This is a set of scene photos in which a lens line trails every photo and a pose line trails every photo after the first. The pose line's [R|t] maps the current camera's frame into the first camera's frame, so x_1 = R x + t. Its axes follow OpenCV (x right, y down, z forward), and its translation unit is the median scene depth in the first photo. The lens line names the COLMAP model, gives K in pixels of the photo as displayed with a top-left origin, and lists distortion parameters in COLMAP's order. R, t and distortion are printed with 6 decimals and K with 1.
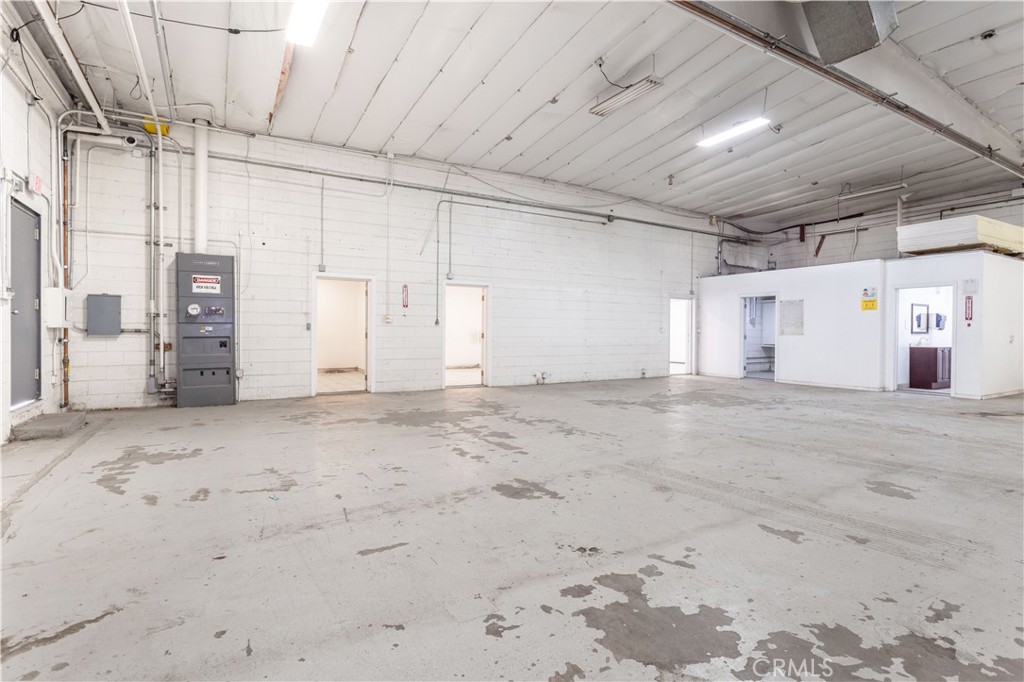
lens RADIAL K [[502.0, 0, 509.5], [0, 502.0, 334.6], [0, 0, 1]] dist [-0.002916, 0.003547]
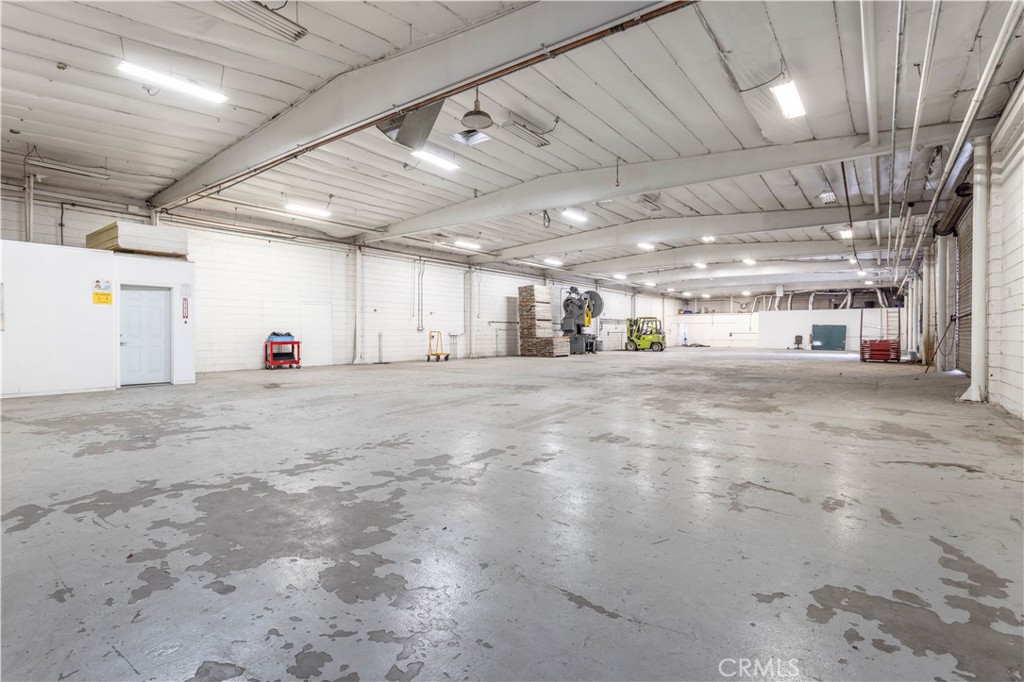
lens RADIAL K [[502.0, 0, 513.3], [0, 502.0, 337.6], [0, 0, 1]] dist [-0.002916, 0.003547]
pose [[-0.399960, -0.013179, 0.916438, -0.474251], [0.001920, 0.999882, 0.015216, 0.000303], [-0.916531, 0.007845, -0.399888, 0.739085]]
